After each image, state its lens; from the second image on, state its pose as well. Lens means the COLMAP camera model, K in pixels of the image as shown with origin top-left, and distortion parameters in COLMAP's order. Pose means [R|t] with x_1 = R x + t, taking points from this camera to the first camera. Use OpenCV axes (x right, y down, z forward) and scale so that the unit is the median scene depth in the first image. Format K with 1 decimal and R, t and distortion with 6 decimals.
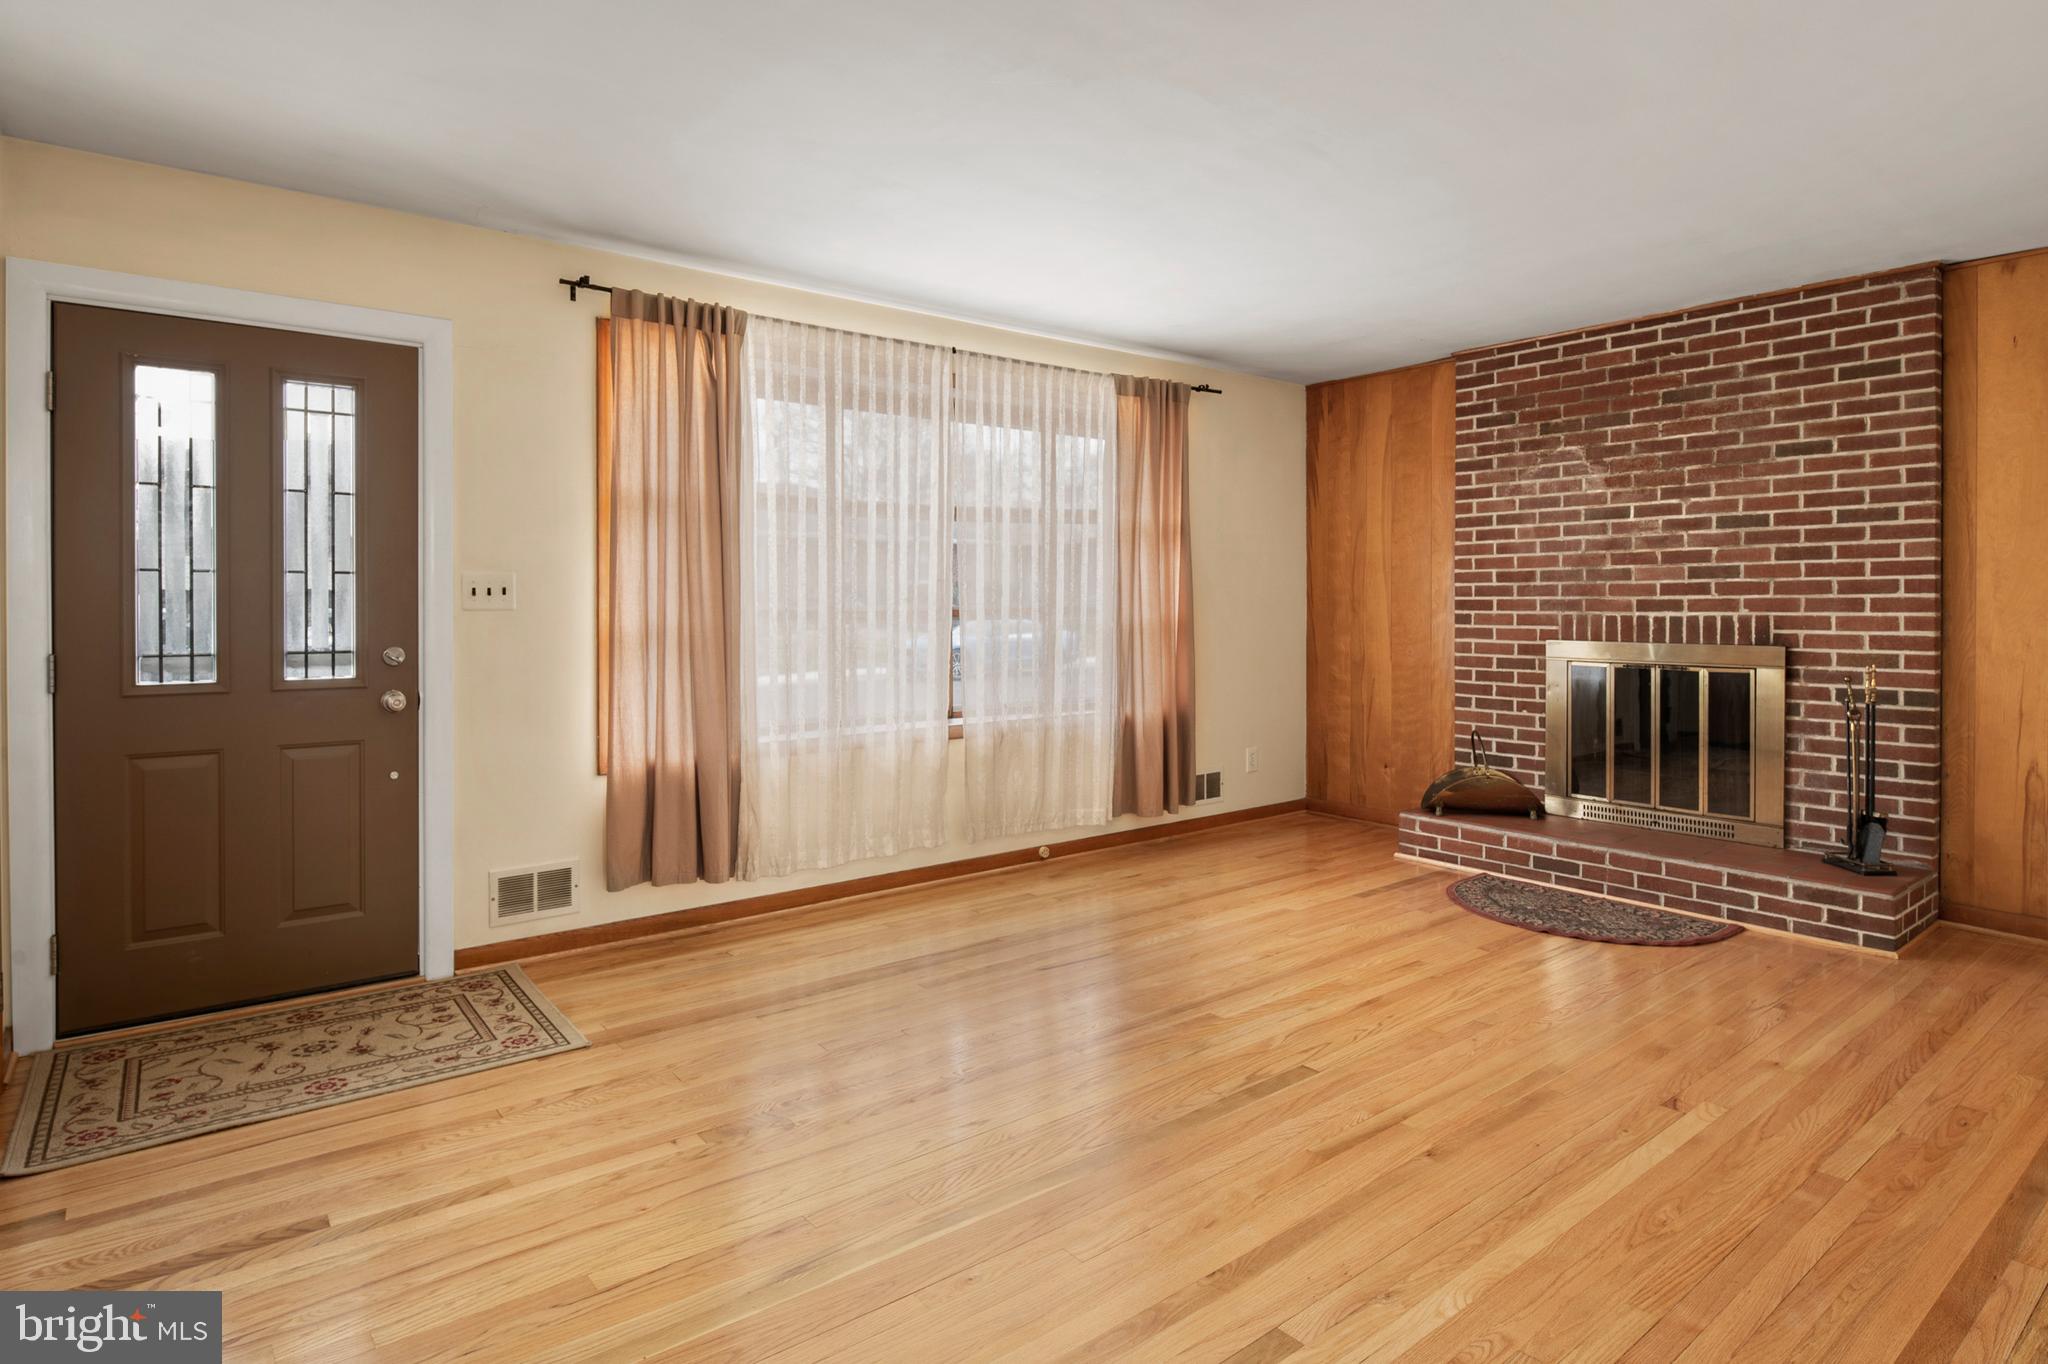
lens RADIAL K [[1111.0, 0, 1010.7], [0, 1111.0, 633.3], [0, 0, 1]] dist [-0.002608, -0.000942]
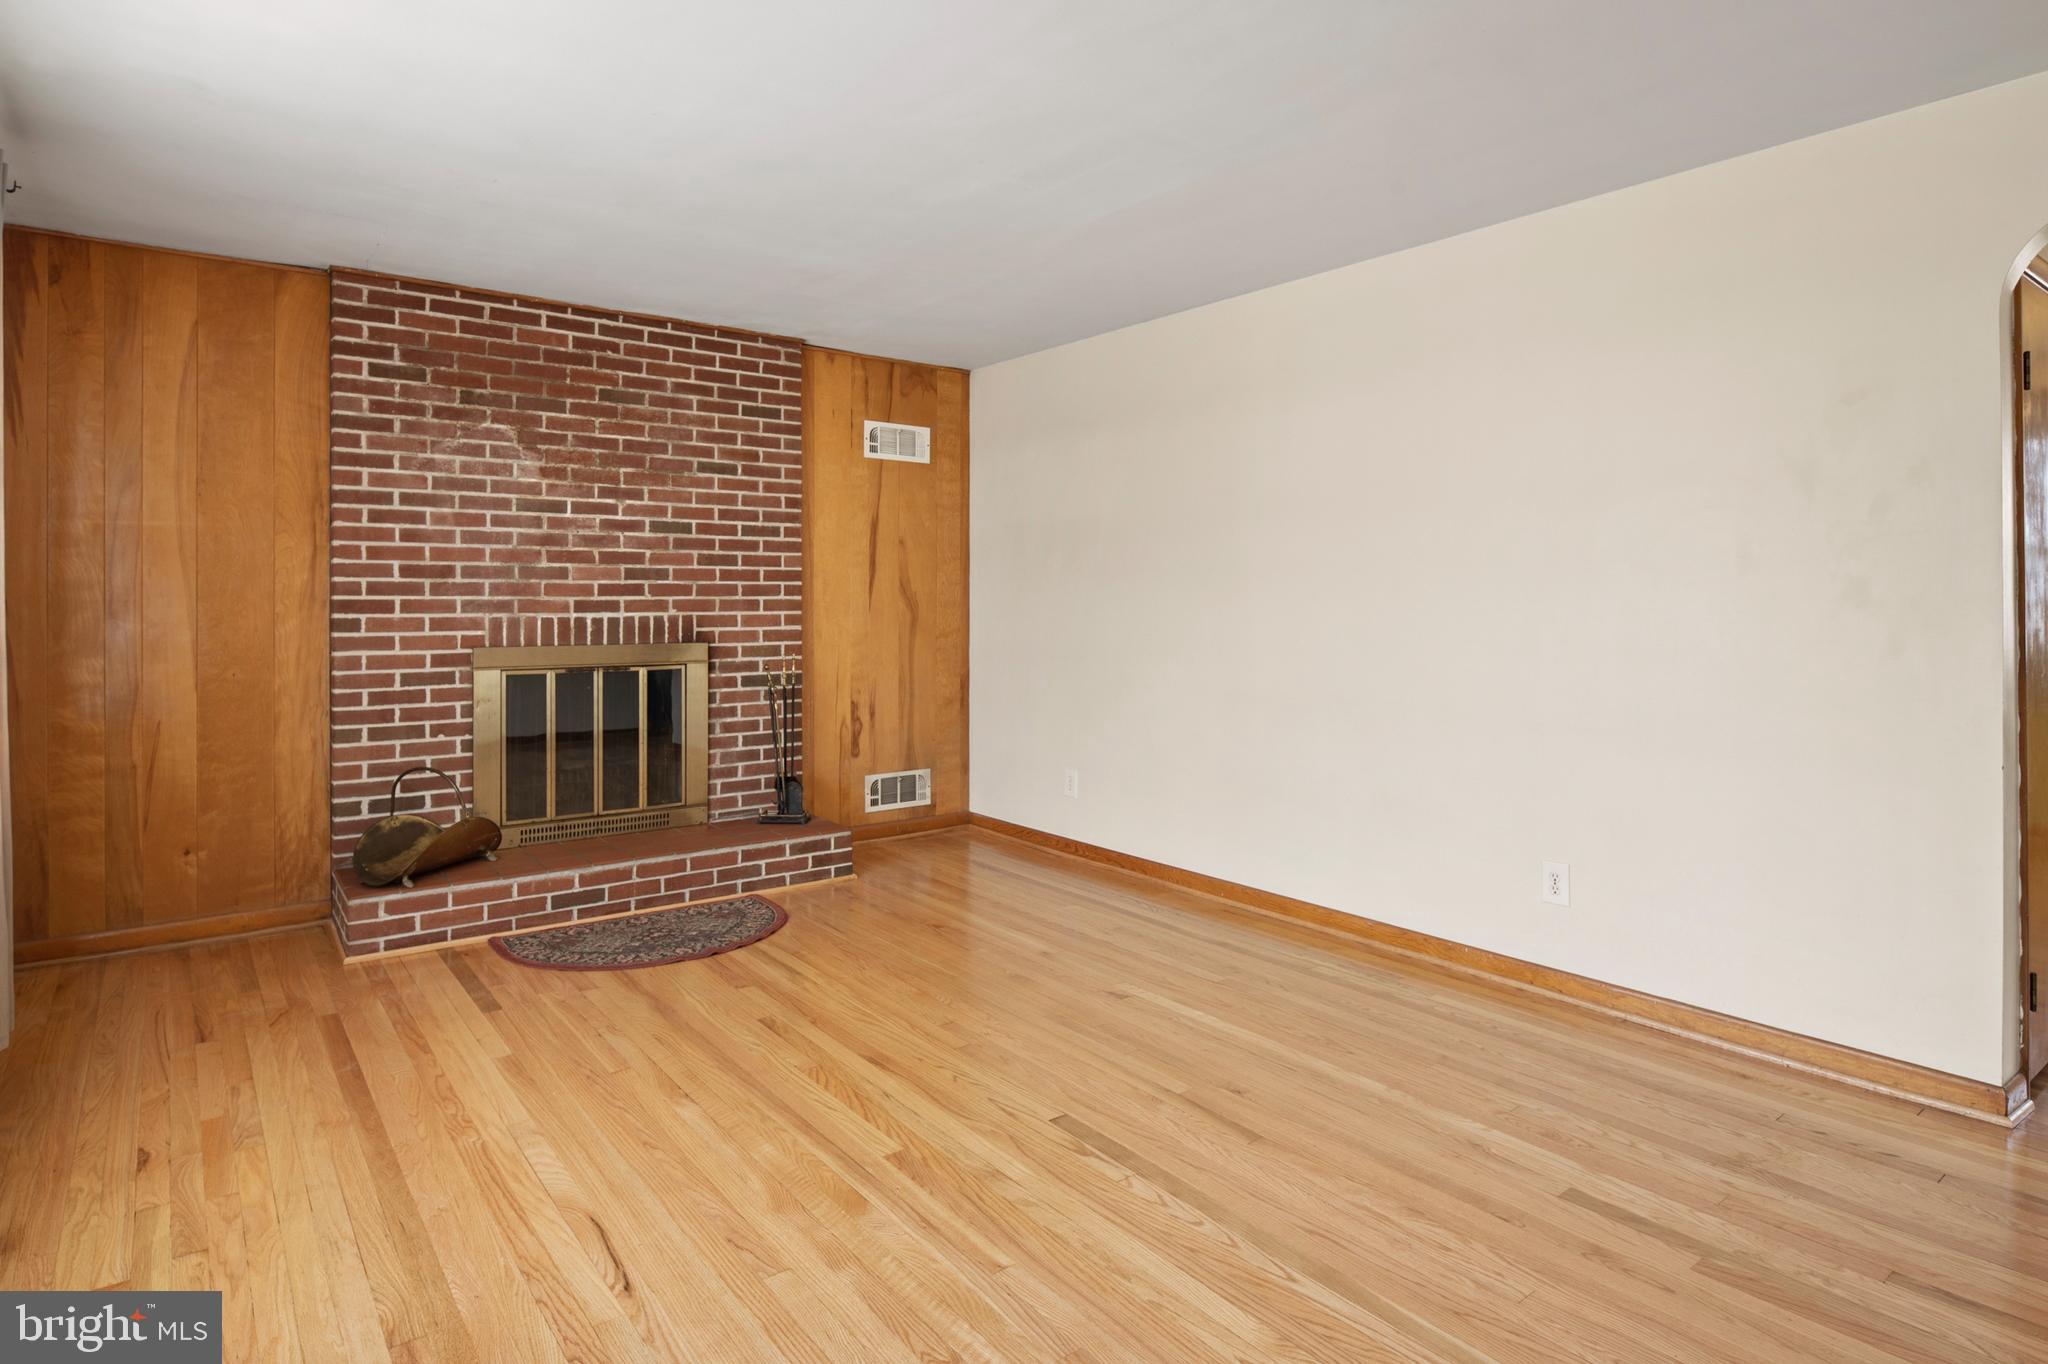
lens RADIAL K [[1111.2, 0, 1019.6], [0, 1111.2, 618.9], [0, 0, 1]] dist [-0.003911, -0.000537]
pose [[0.009600, -0.014306, 0.999852, -0.384875], [0.027559, 0.999522, 0.014037, -0.017455], [-0.999574, 0.027420, 0.009989, 0.616682]]
